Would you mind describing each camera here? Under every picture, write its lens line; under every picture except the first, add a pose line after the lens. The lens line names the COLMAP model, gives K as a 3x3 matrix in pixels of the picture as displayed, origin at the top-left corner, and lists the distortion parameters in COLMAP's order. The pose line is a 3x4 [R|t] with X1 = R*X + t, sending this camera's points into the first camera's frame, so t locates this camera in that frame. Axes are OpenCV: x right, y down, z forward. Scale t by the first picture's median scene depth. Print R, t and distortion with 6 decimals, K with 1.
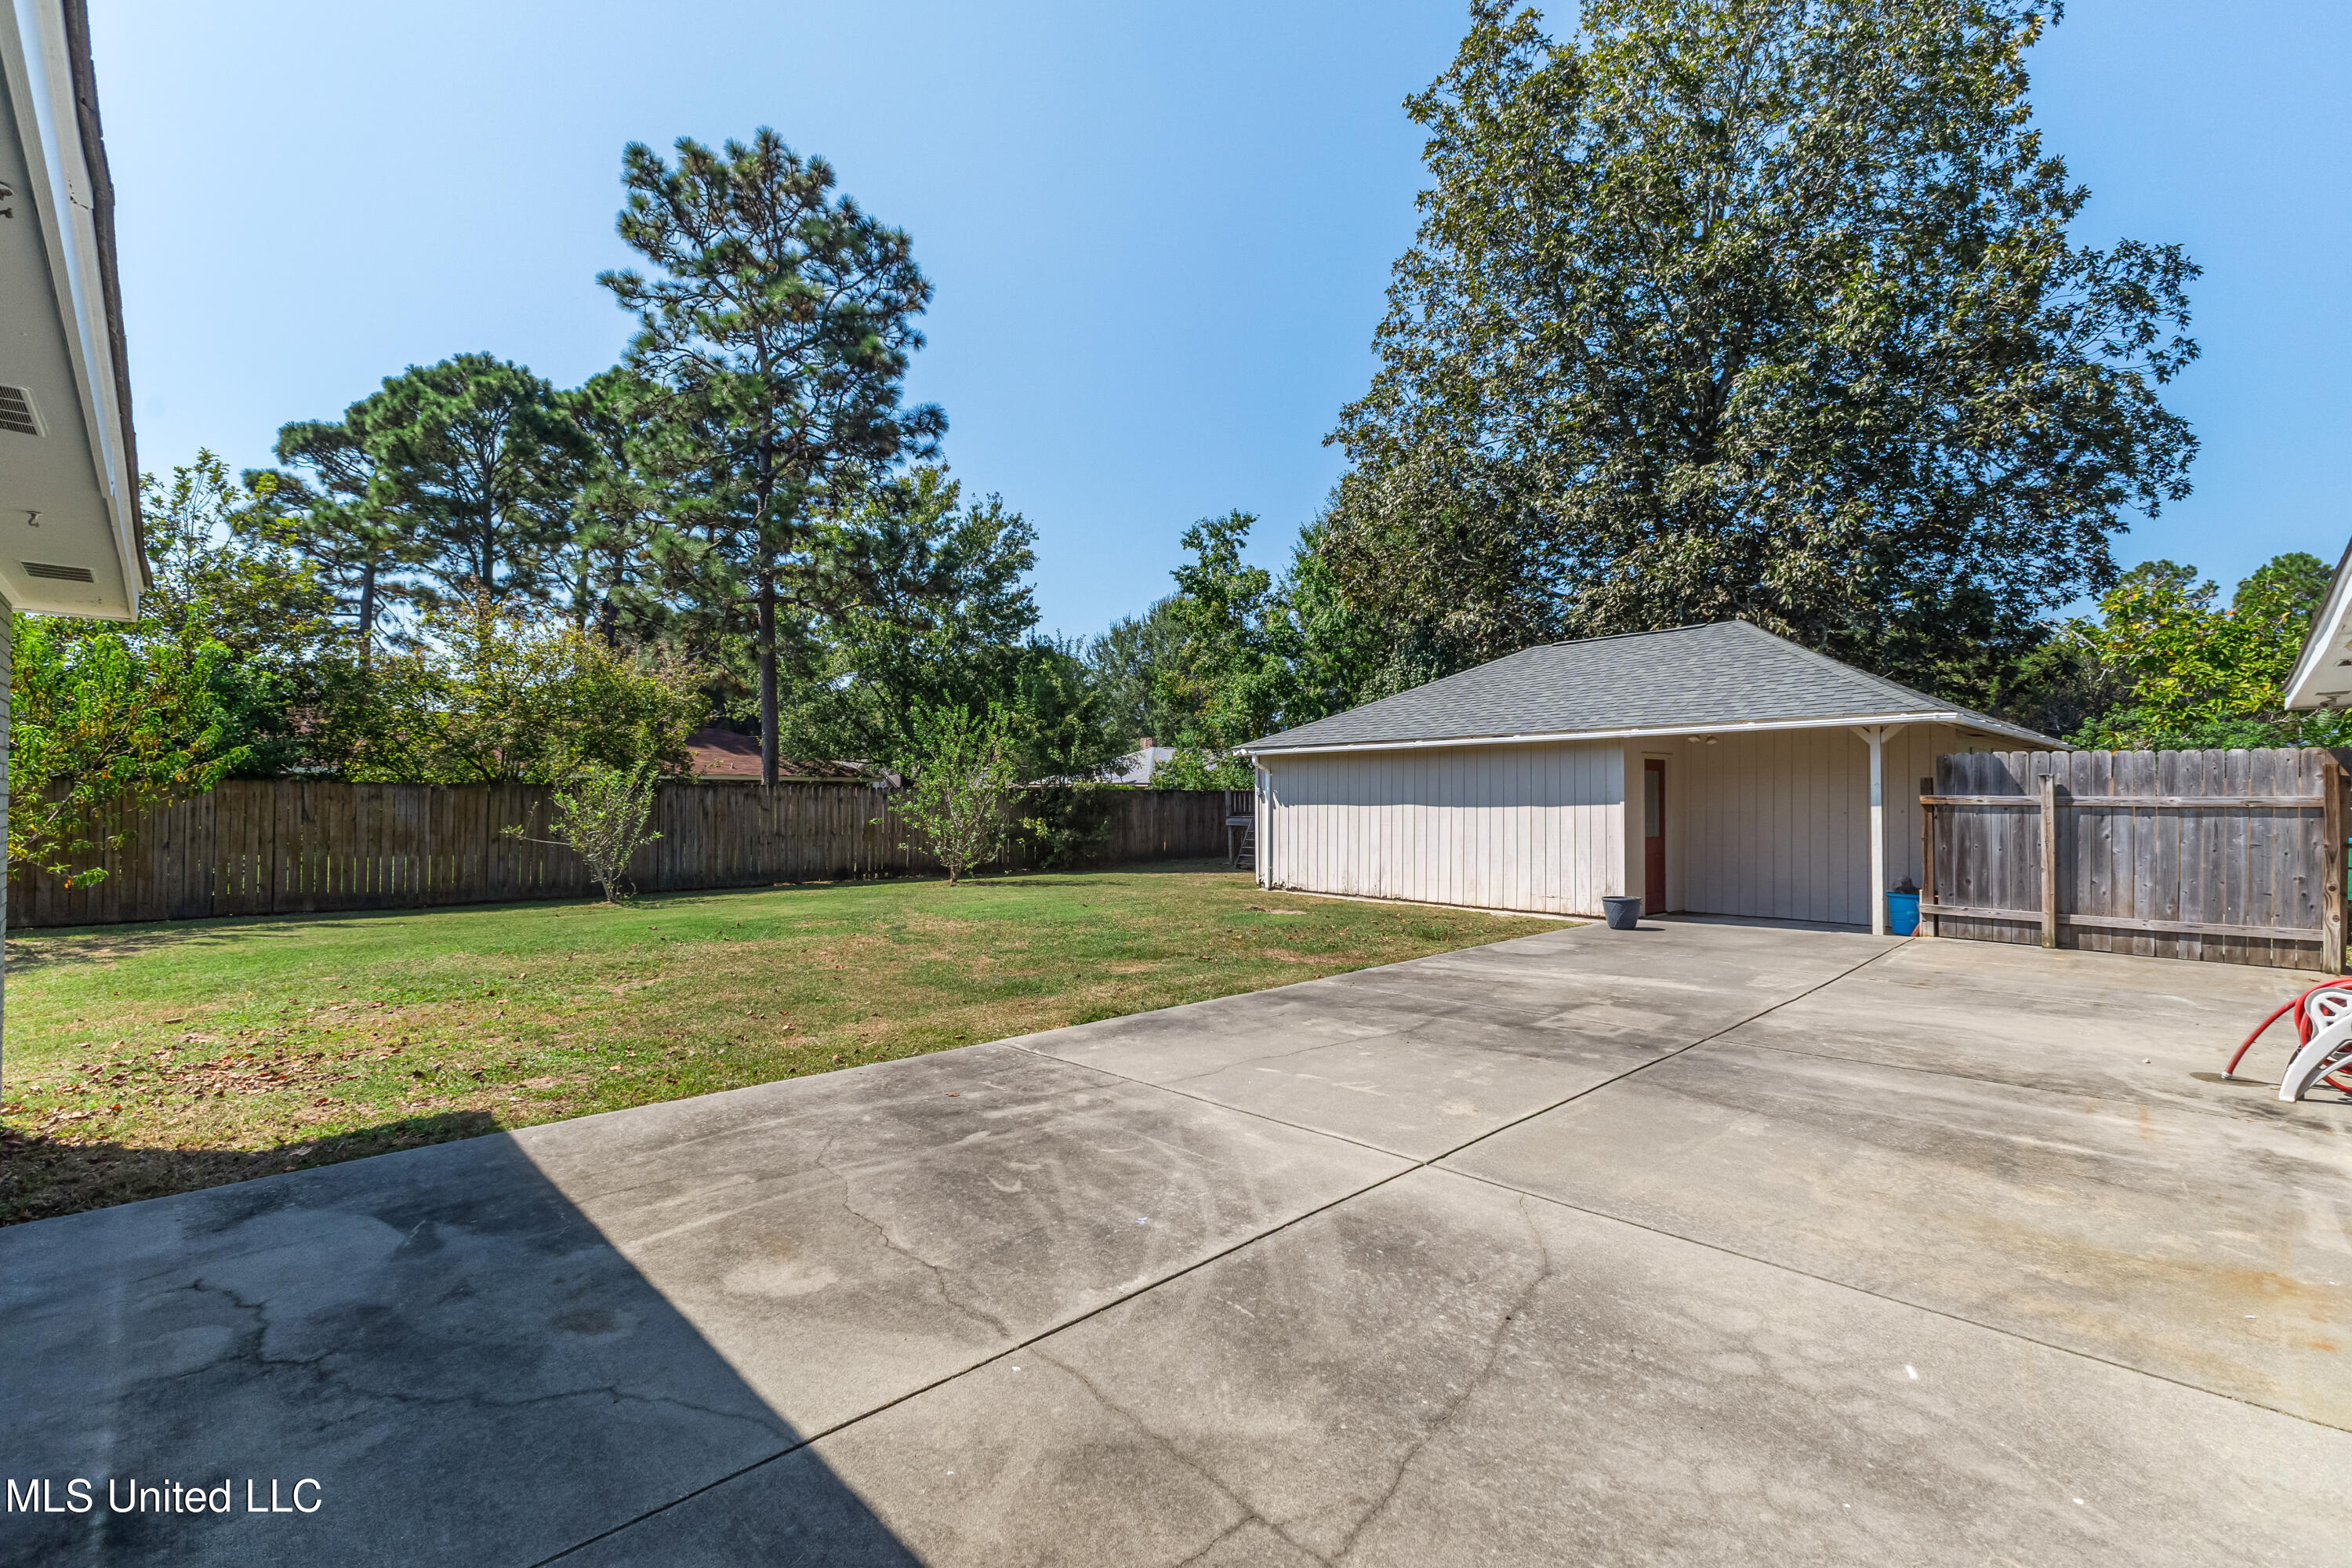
lens RADIAL K [[1021.9, 0, 1179.1], [0, 1021.9, 790.0], [0, 0, 1]] dist [0.016766, -0.006067]
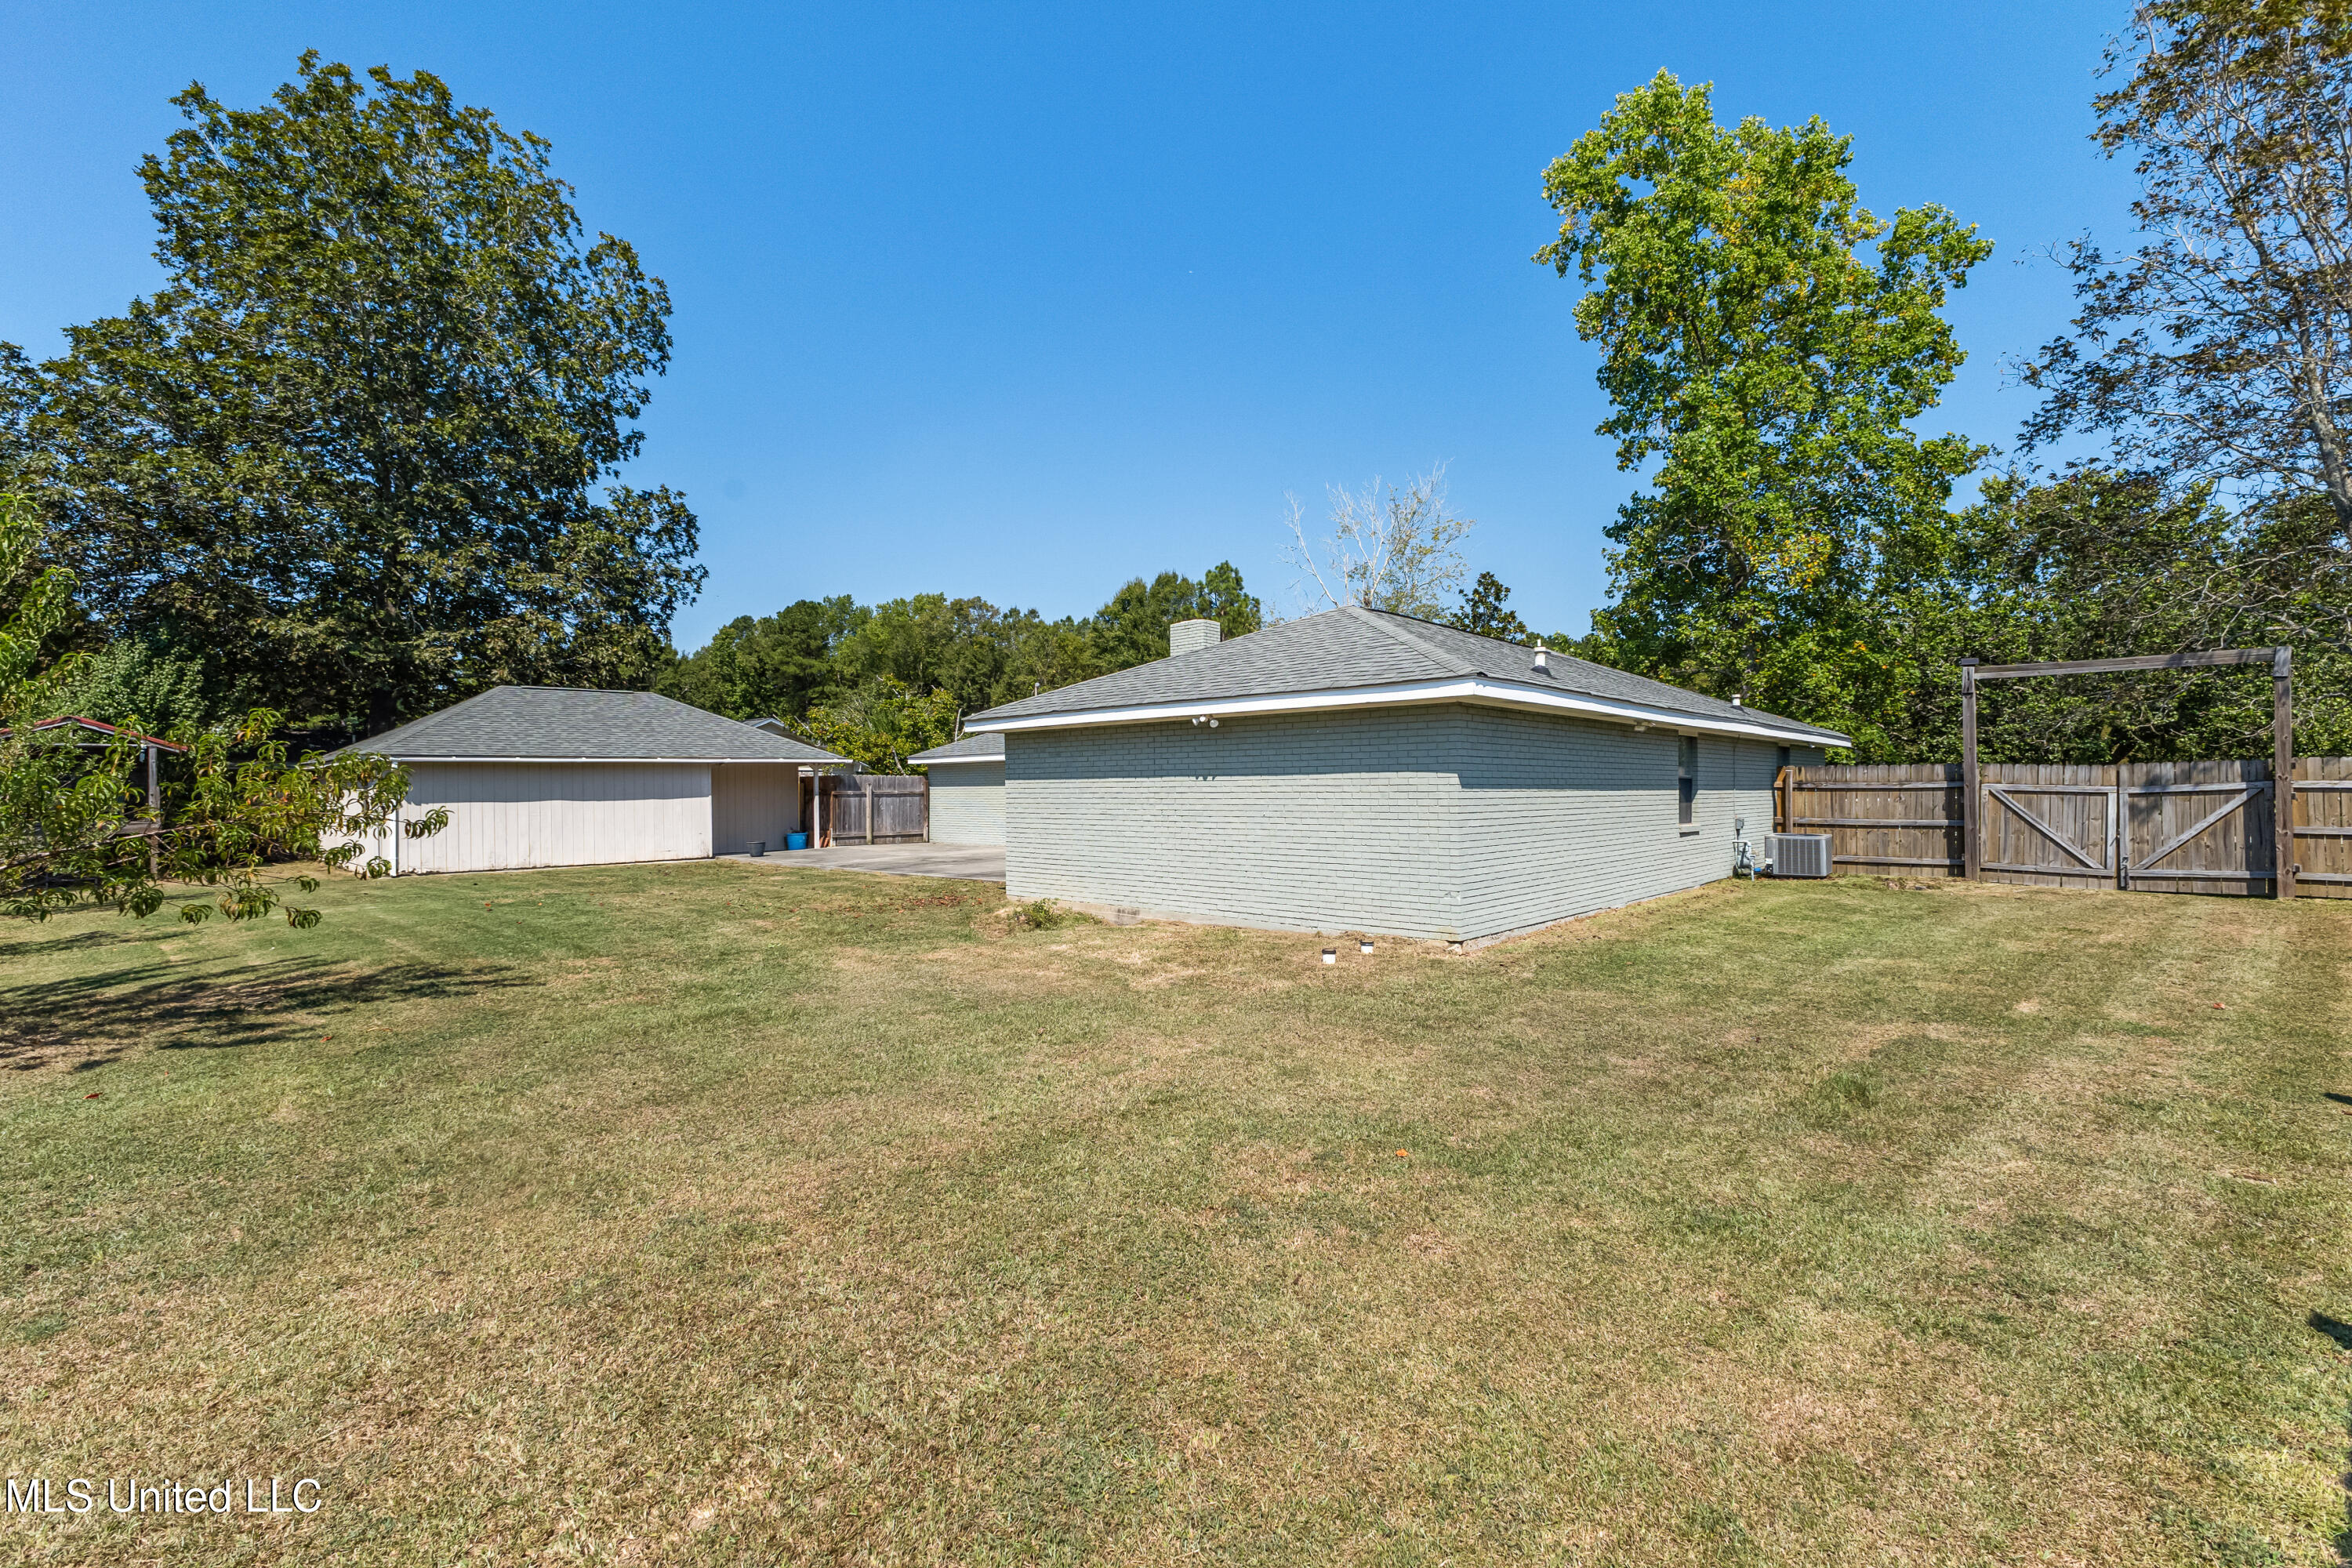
lens RADIAL K [[1011.1, 0, 1176.0], [0, 1011.1, 784.0], [0, 0, 1]] dist [0.008225, 0.000309]
pose [[-0.038568, -0.000933, 0.999256, -2.030495], [0.002308, 0.999997, 0.001023, -0.014258], [-0.999253, 0.002346, -0.038566, 0.276739]]
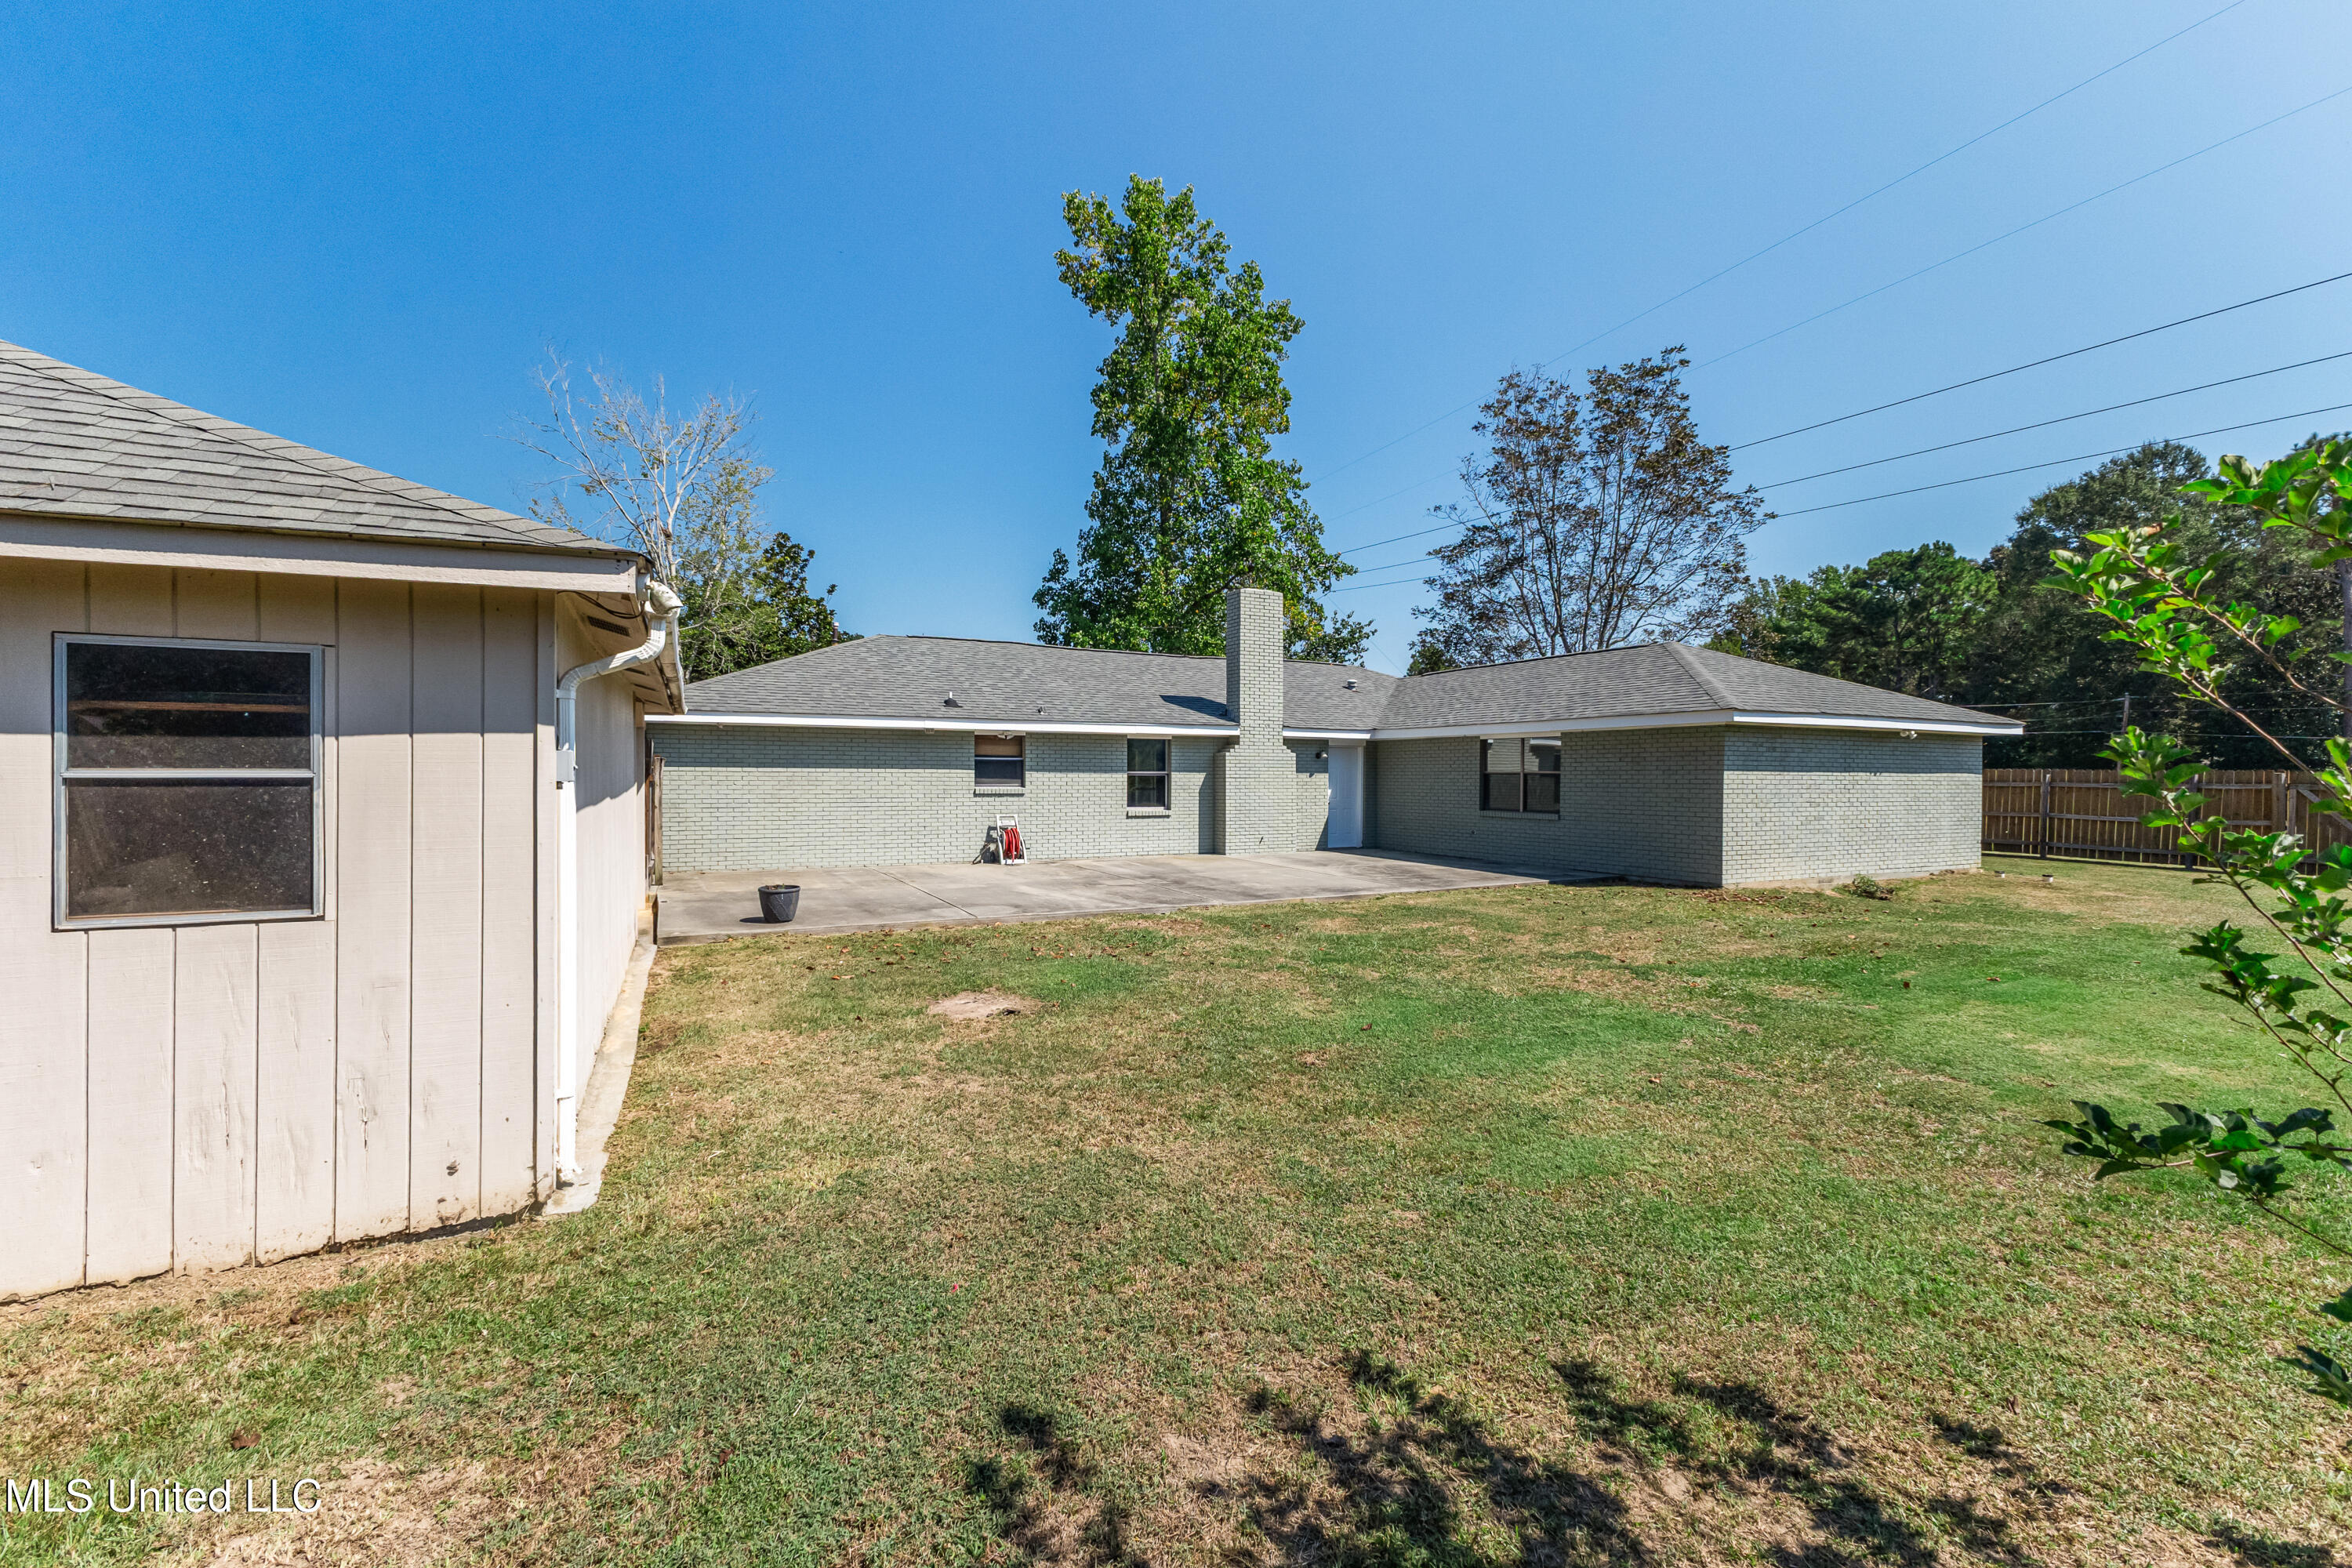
lens RADIAL K [[1026.5, 0, 1176.0], [0, 1026.5, 784.0], [0, 0, 1]] dist [0.006518, 0.000325]
pose [[-0.951051, -0.014147, 0.308709, -0.239921], [-0.014002, 0.999898, 0.002683, 0.008646], [-0.308716, -0.001771, -0.951153, 2.170503]]
